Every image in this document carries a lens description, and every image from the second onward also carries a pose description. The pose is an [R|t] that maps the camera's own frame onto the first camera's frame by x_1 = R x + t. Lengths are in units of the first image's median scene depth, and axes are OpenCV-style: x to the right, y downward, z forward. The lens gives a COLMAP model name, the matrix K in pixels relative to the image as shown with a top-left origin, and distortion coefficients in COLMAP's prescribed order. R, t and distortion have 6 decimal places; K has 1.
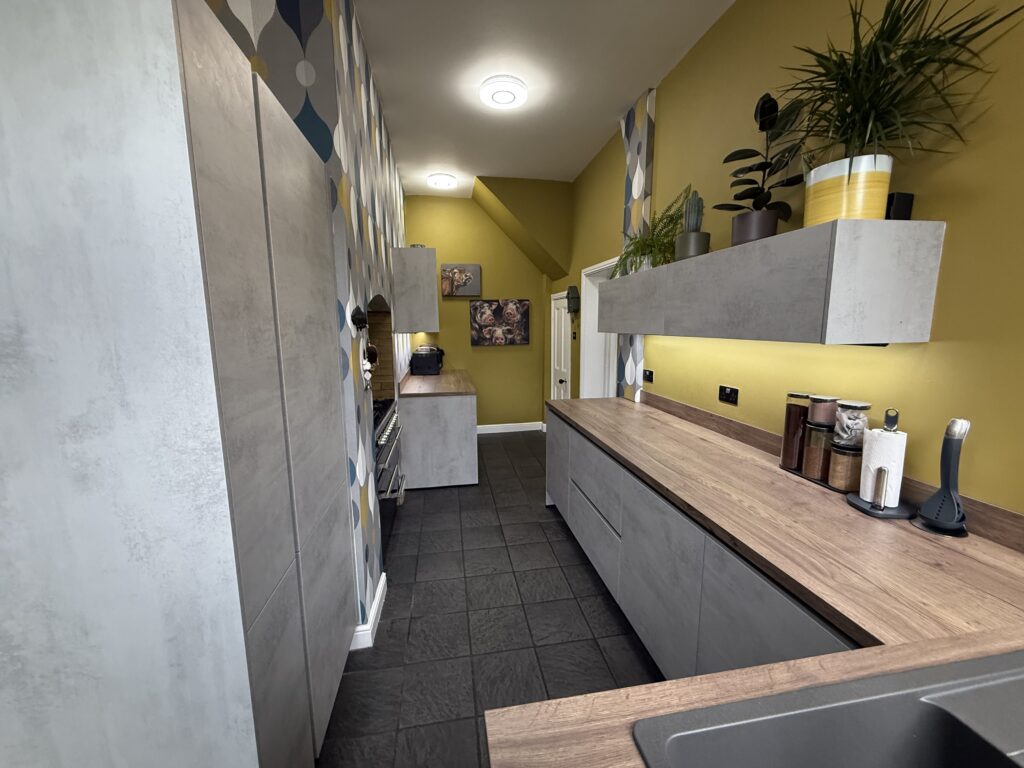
lens RADIAL K [[409.2, 0, 512.5], [0, 409.2, 385.1], [0, 0, 1]] dist [-0.001240, -0.000228]
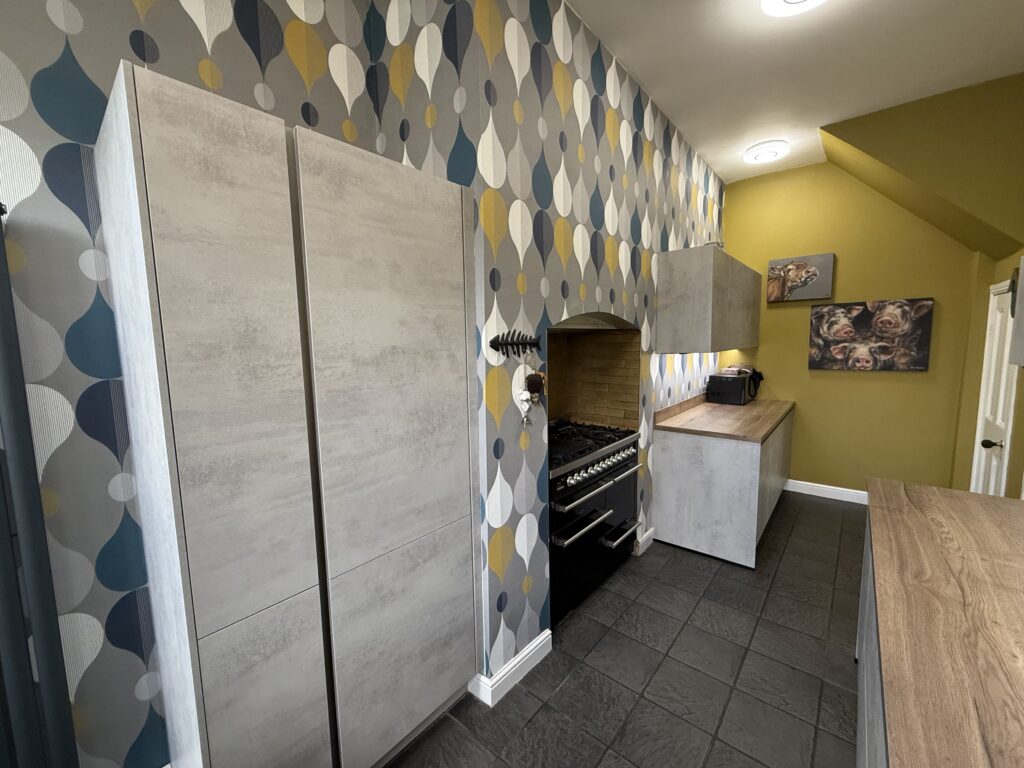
lens RADIAL K [[409.2, 0, 511.9], [0, 409.2, 383.7], [0, 0, 1]] dist [-0.001240, -0.000228]
pose [[0.638897, 0.077846, -0.765344, 0.131319], [-0.099940, 0.994835, 0.017759, -0.036460], [0.762773, 0.065142, 0.643377, 0.170275]]
